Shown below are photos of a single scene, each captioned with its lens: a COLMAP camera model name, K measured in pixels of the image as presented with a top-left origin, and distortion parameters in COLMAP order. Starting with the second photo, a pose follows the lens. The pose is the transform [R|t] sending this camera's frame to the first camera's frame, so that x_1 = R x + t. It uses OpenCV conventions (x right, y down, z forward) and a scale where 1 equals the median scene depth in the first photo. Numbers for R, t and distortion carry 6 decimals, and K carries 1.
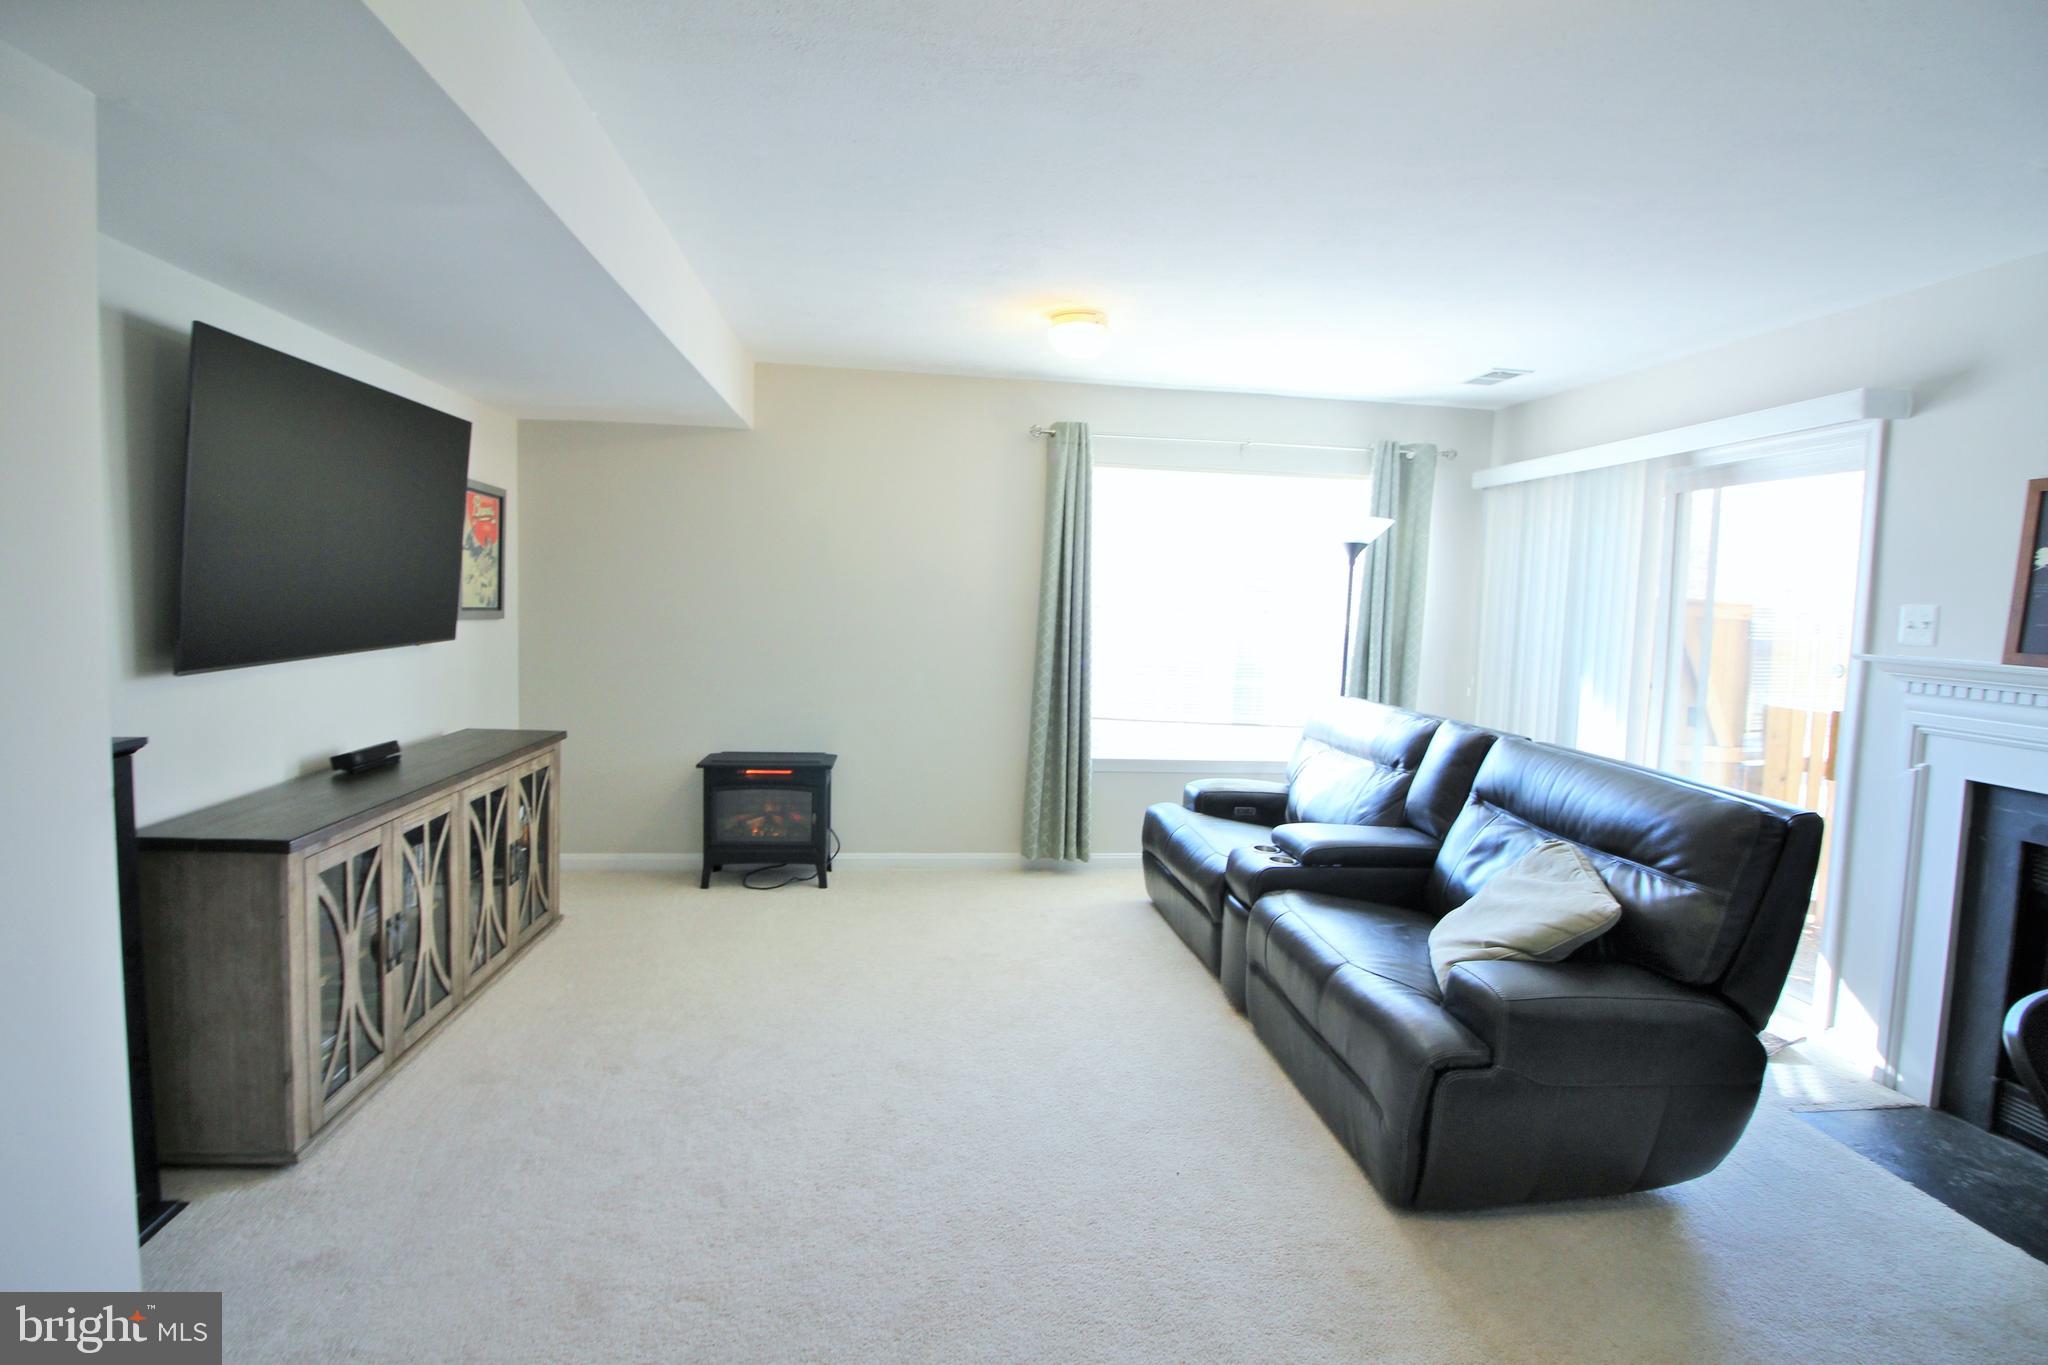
lens RADIAL K [[978.1, 0, 1004.2], [0, 978.1, 667.6], [0, 0, 1]] dist [0.001463, -0.012095]
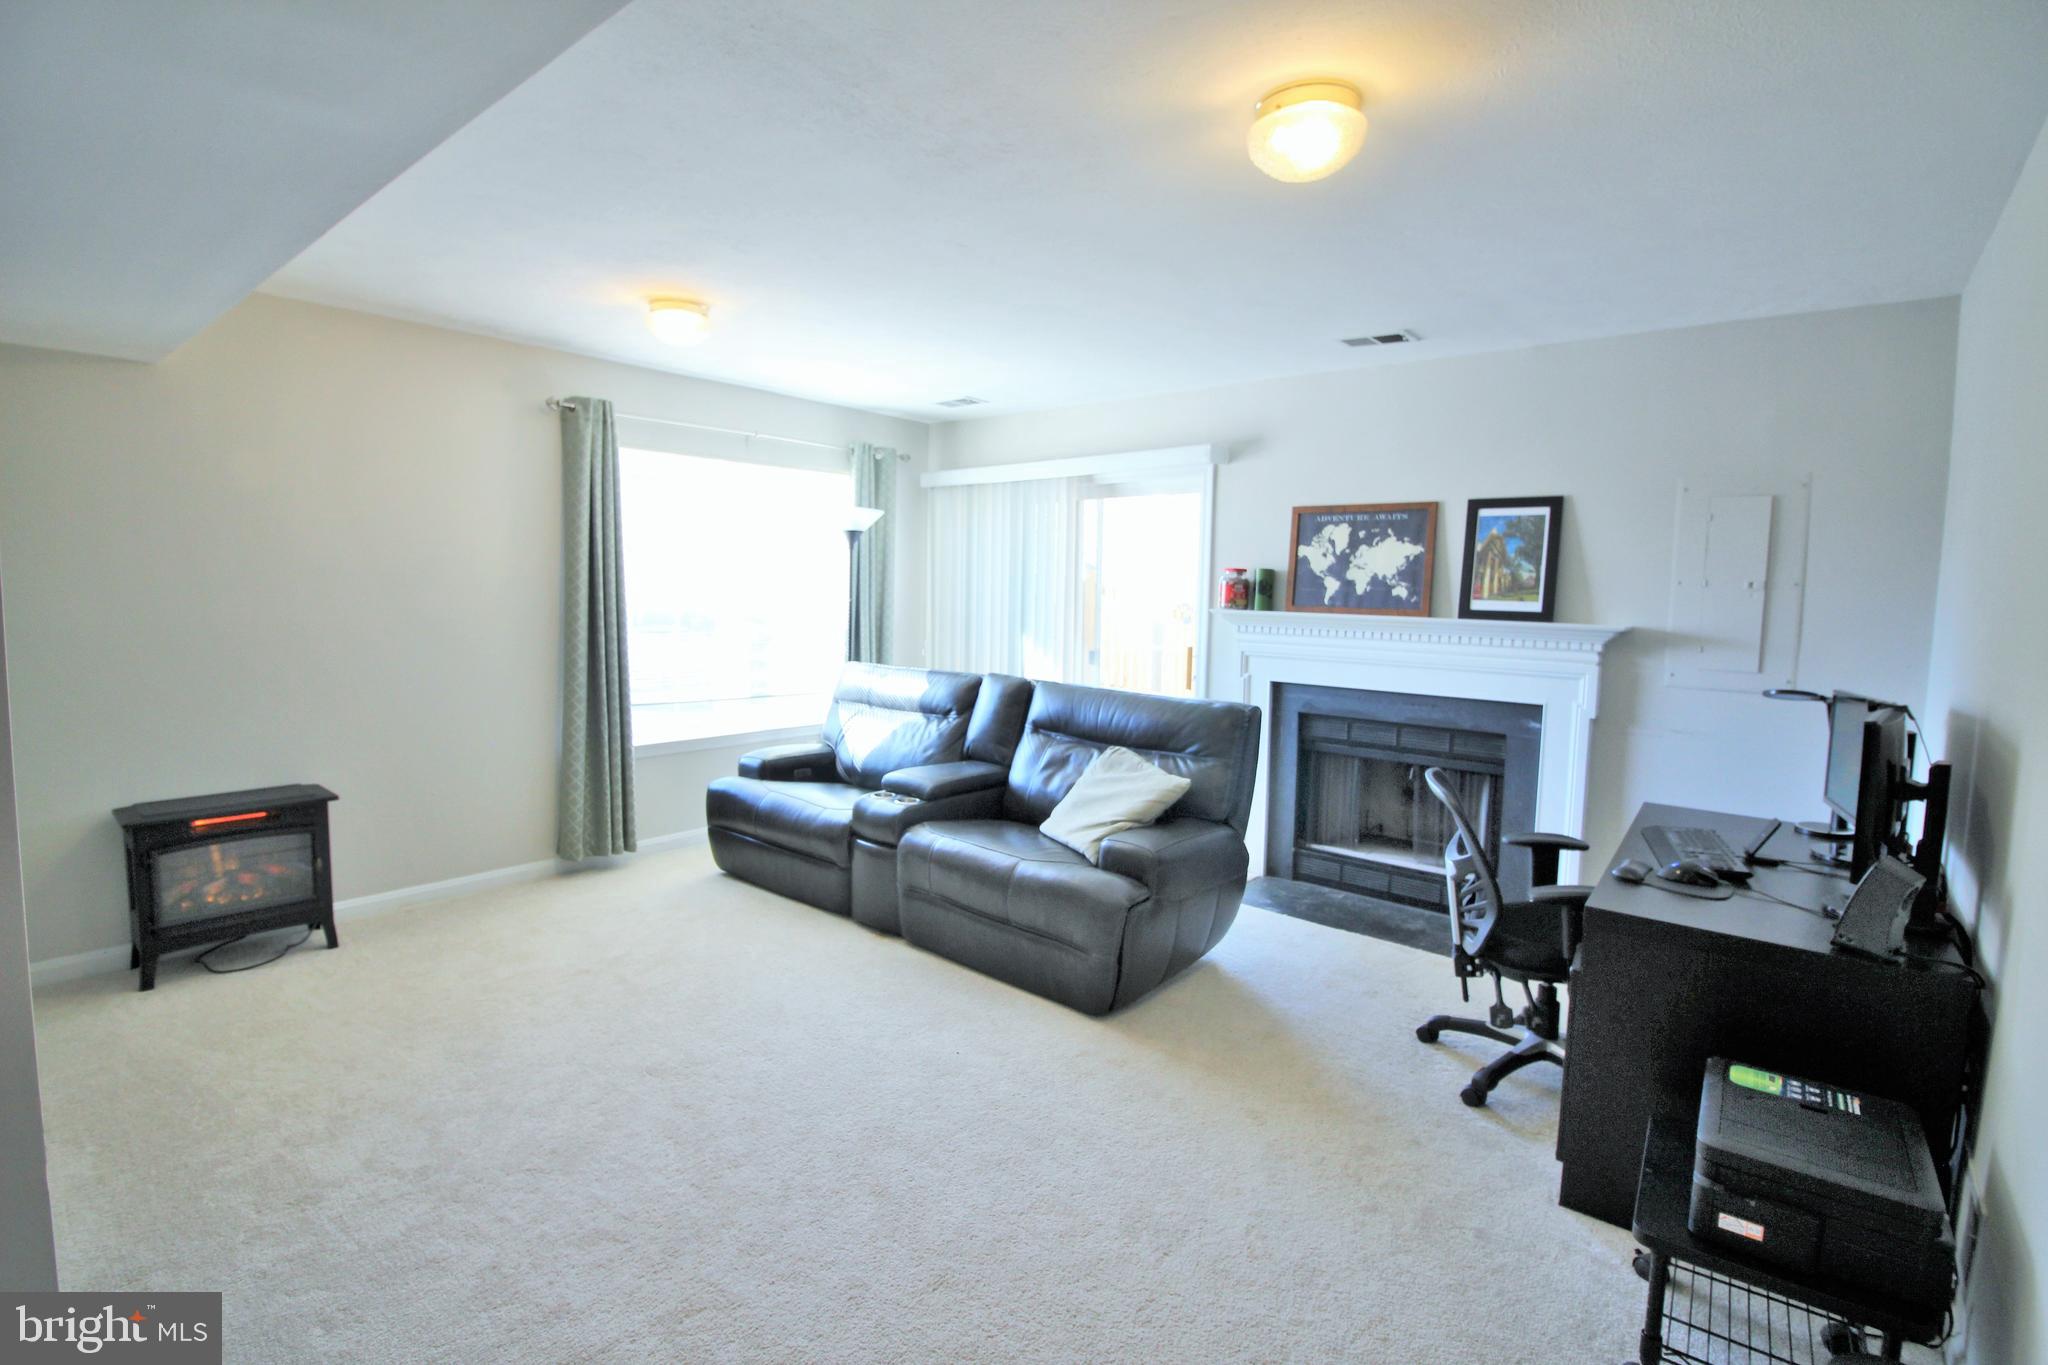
lens RADIAL K [[978.1, 0, 1004.2], [0, 978.1, 667.6], [0, 0, 1]] dist [0.001463, -0.012095]
pose [[0.731307, -0.078524, 0.677513, -0.371162], [0.059468, 0.996908, 0.051353, -0.017397], [-0.679451, 0.002736, 0.733716, 0.035123]]
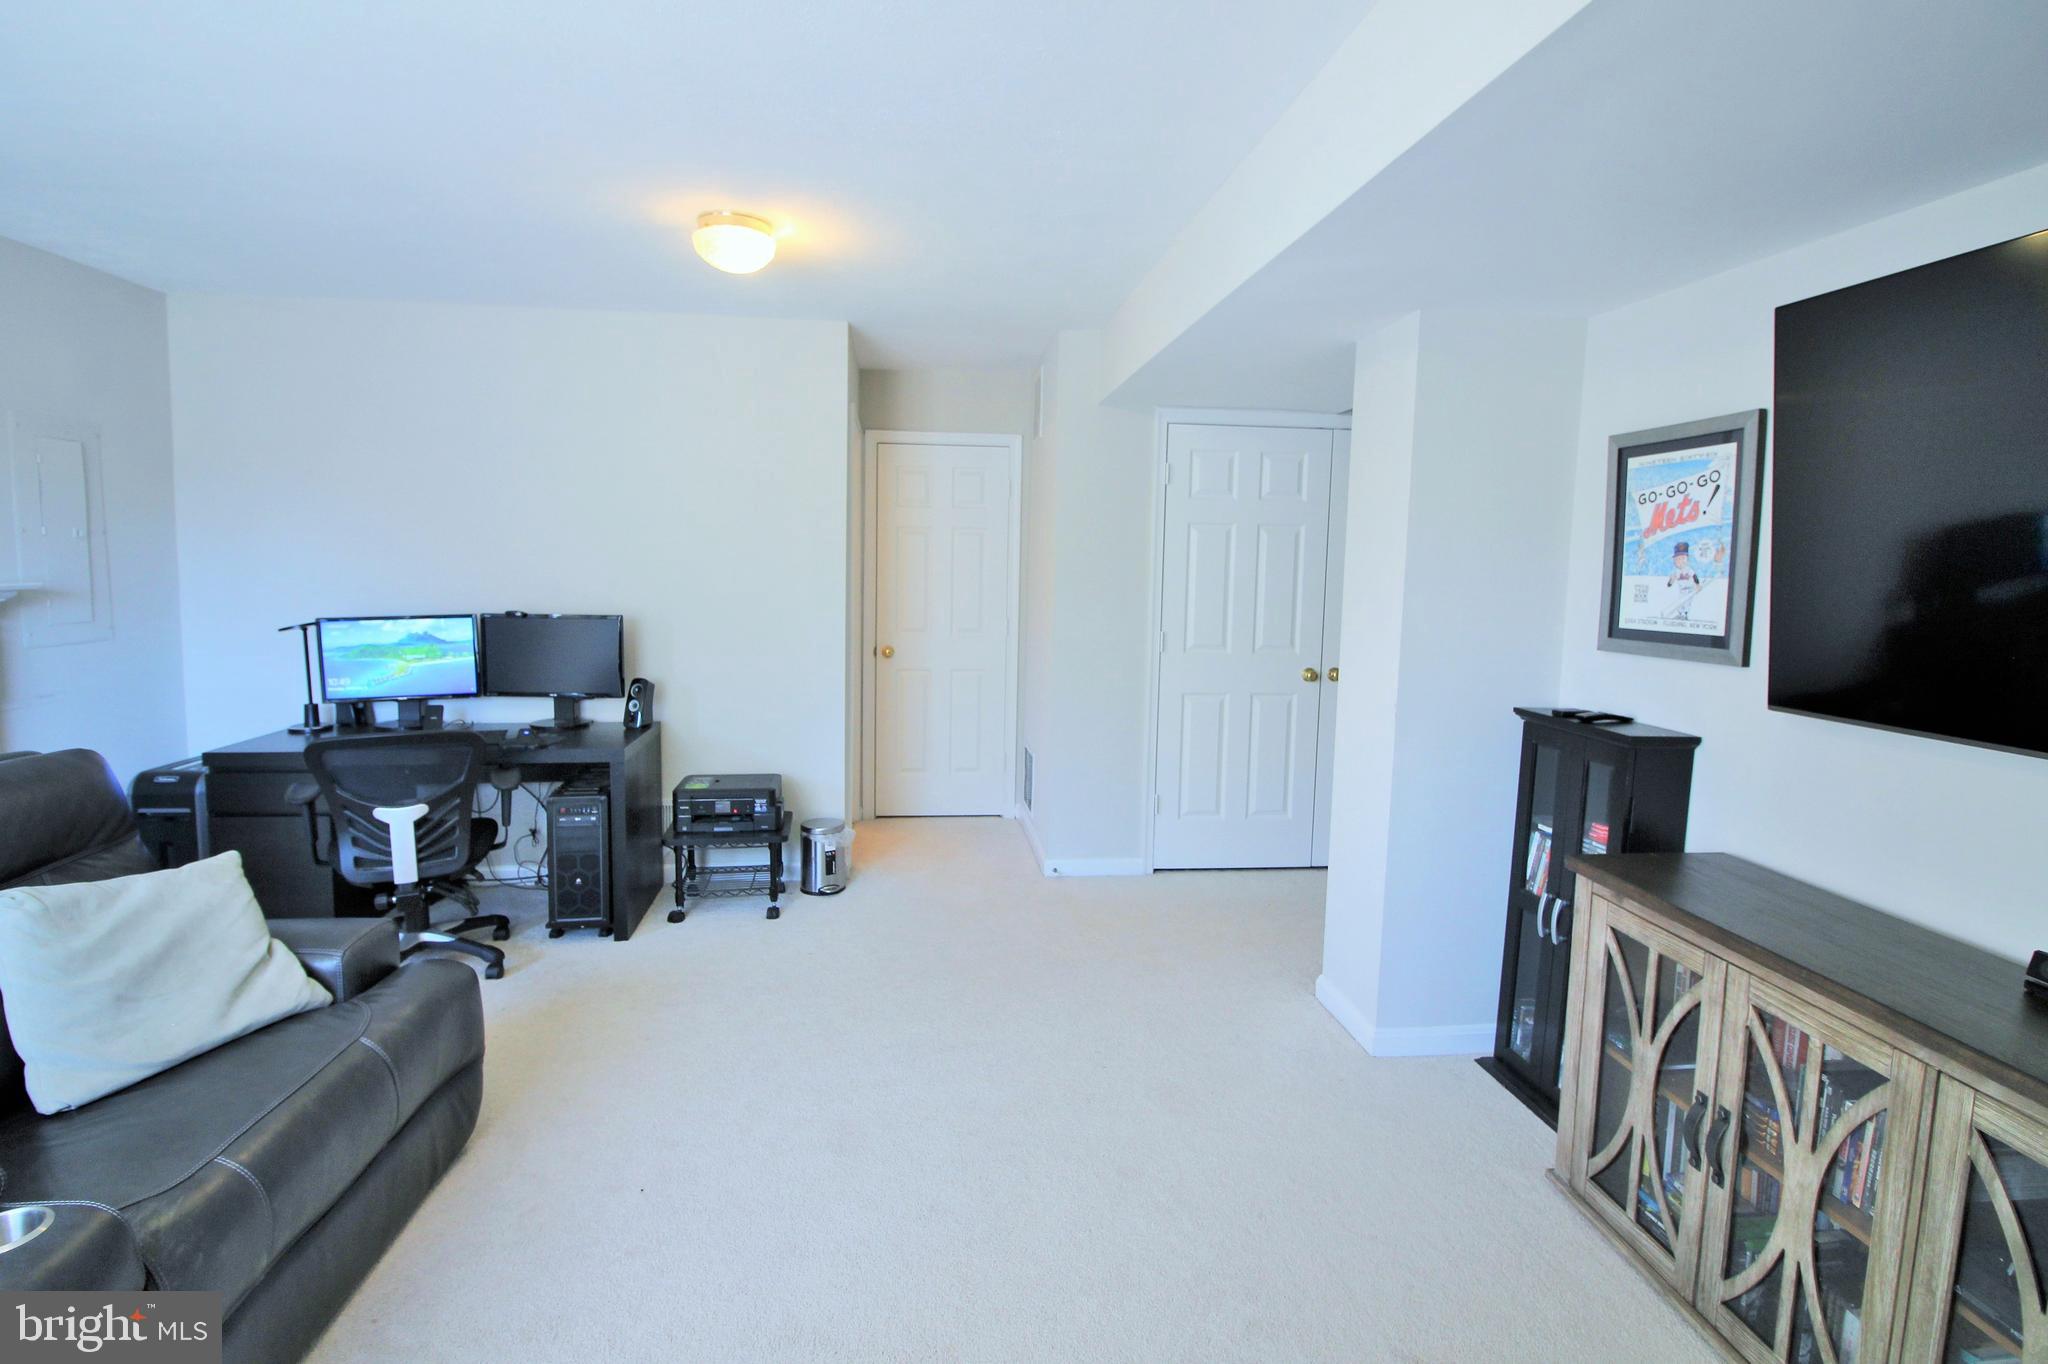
lens RADIAL K [[978.1, 0, 1004.2], [0, 978.1, 667.1], [0, 0, 1]] dist [0.001463, -0.012095]
pose [[-0.999161, -0.035321, -0.020716, -0.071549], [-0.038580, 0.981558, 0.187232, -0.098063], [0.013721, 0.187875, -0.982097, 1.074939]]
